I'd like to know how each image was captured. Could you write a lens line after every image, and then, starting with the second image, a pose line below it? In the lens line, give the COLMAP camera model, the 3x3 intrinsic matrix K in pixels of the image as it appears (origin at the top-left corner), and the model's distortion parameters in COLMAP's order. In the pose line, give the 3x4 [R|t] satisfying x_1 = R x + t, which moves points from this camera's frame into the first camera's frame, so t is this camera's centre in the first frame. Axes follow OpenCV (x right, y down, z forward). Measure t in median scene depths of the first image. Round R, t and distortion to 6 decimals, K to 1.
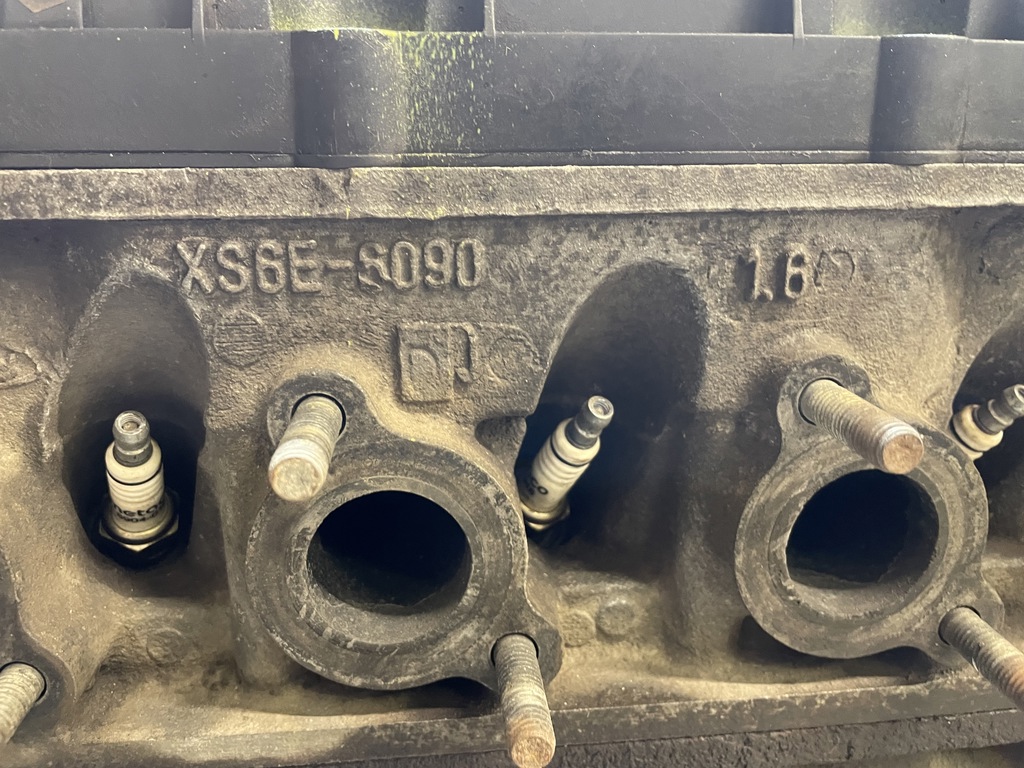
lens RADIAL K [[782.0, 0, 491.6], [0, 782.0, 366.2], [0, 0, 1]] dist [0.083453, -0.115205]
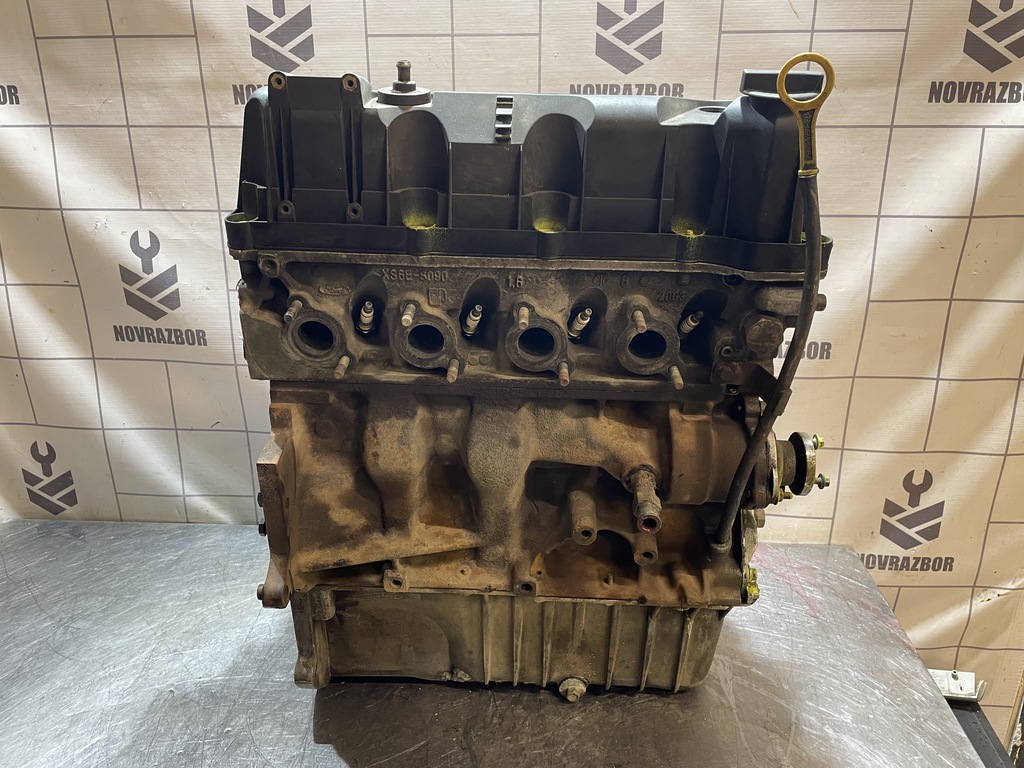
lens RADIAL K [[782.0, 0, 503.0], [0, 782.0, 373.4], [0, 0, 1]] dist [0.083453, -0.115205]
pose [[0.991939, 0.079941, -0.098322, 0.736655], [-0.053673, 0.967915, 0.245480, -0.664322], [0.114791, -0.238224, 0.964403, -3.193698]]
